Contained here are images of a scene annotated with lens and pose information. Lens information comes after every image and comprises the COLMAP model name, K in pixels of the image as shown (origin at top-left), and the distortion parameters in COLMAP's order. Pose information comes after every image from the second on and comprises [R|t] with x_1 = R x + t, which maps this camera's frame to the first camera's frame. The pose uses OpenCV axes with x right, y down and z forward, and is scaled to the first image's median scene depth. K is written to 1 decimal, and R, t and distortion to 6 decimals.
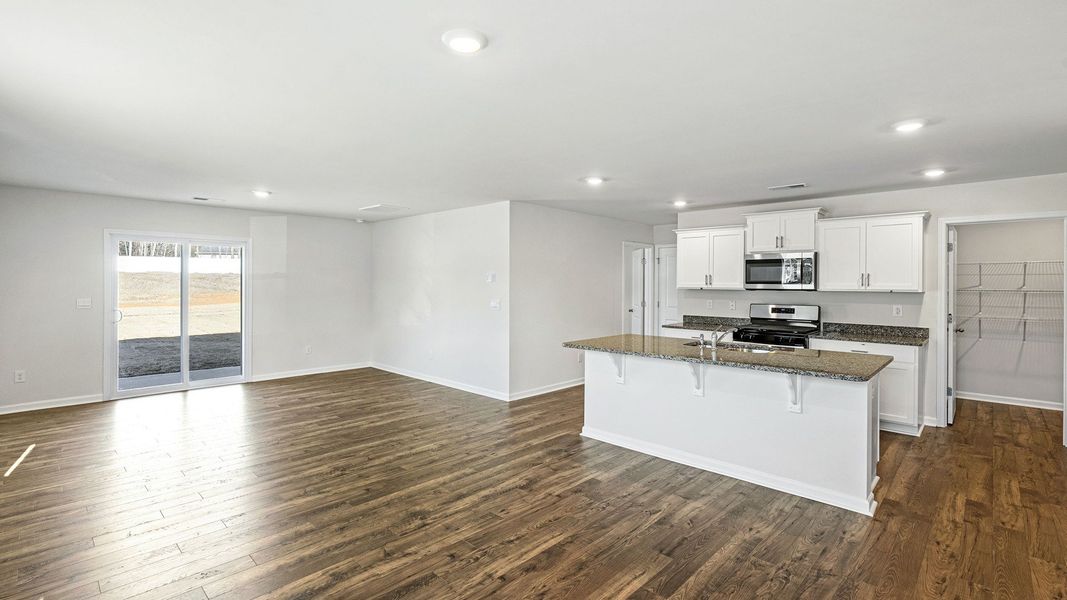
lens RADIAL K [[481.1, 0, 529.7], [0, 481.1, 285.6], [0, 0, 1]] dist [-0.004388, 0.000183]
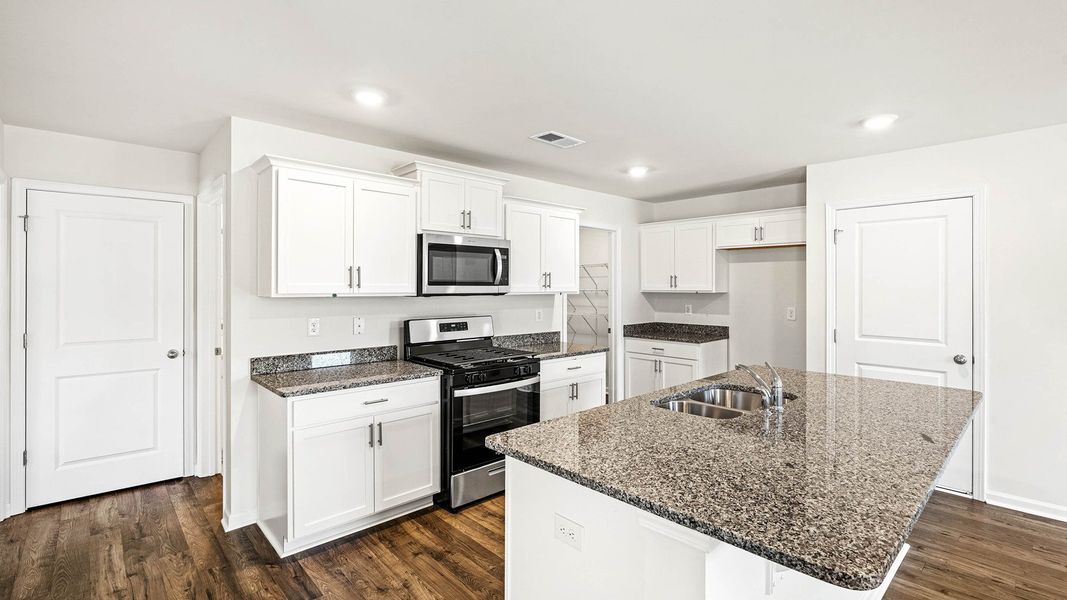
lens RADIAL K [[479.9, 0, 532.0], [0, 479.9, 290.5], [0, 0, 1]] dist [-0.005311, -0.000189]
pose [[0.059950, -0.014002, 0.998103, -0.158104], [0.004227, 0.999896, 0.013773, -0.007163], [-0.998192, 0.003393, 0.060003, 1.249072]]
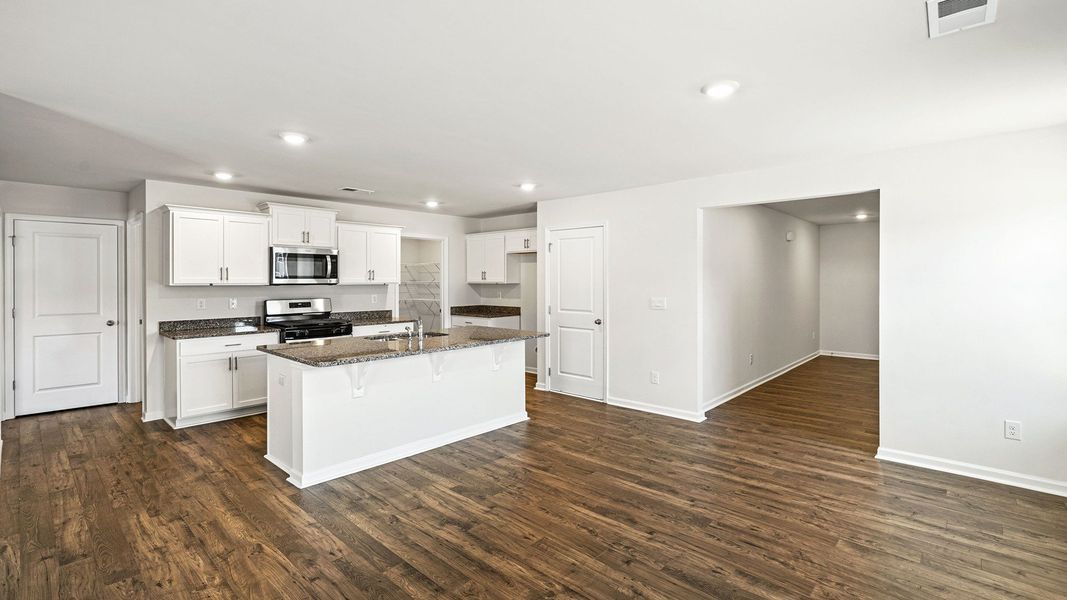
lens RADIAL K [[481.1, 0, 529.7], [0, 481.1, 285.6], [0, 0, 1]] dist [-0.004388, 0.000183]
pose [[-0.011904, -0.017772, 0.999771, -0.712161], [0.005386, 0.999826, 0.017838, -0.005913], [-0.999915, 0.005597, -0.011806, 0.772057]]
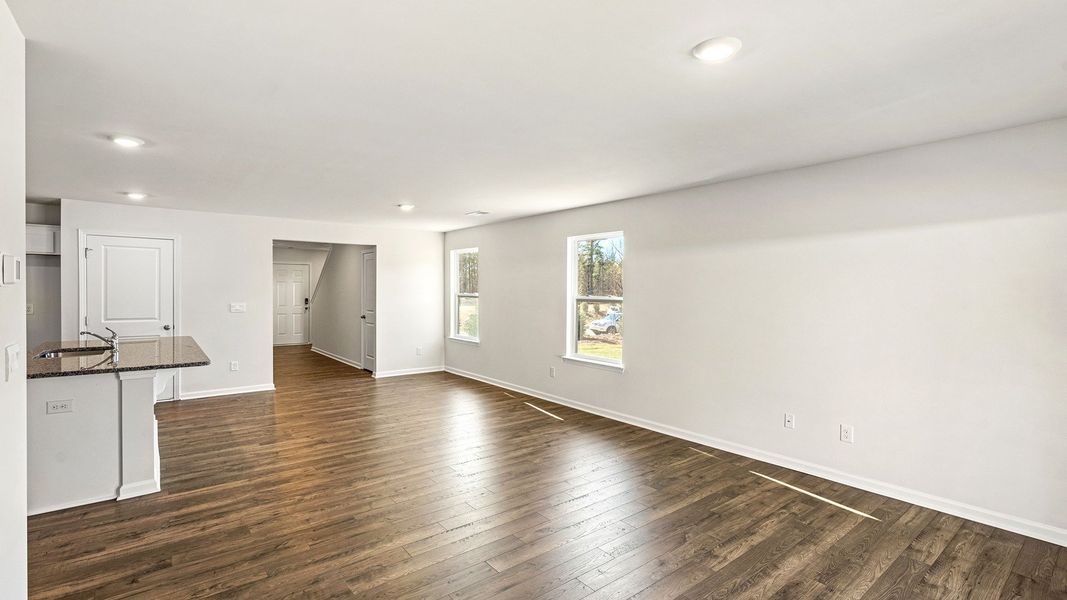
lens RADIAL K [[479.9, 0, 532.0], [0, 479.9, 290.5], [0, 0, 1]] dist [-0.005311, -0.000189]
pose [[-0.990717, -0.013975, 0.135222, -0.654625], [-0.013188, 0.999890, 0.006715, -0.016276], [-0.135301, 0.004870, -0.990793, 1.922396]]
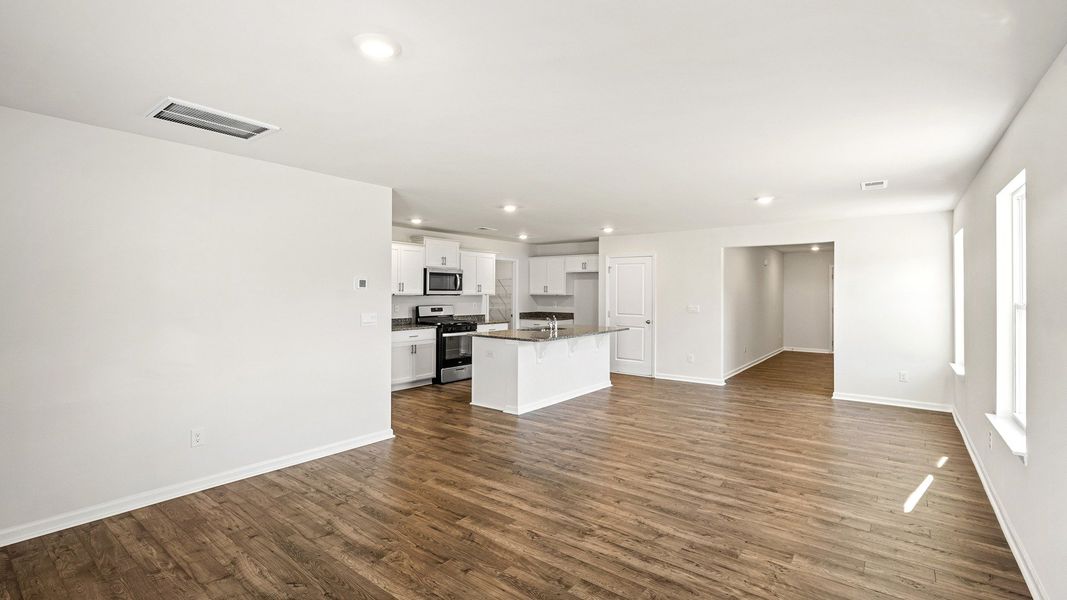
lens RADIAL K [[479.9, 0, 532.0], [0, 479.9, 290.5], [0, 0, 1]] dist [-0.005311, -0.000189]
pose [[-0.106105, -0.003752, 0.994348, -1.293704], [-0.002656, 0.999990, 0.003490, -0.013174], [-0.994351, -0.002271, -0.106114, 1.273098]]
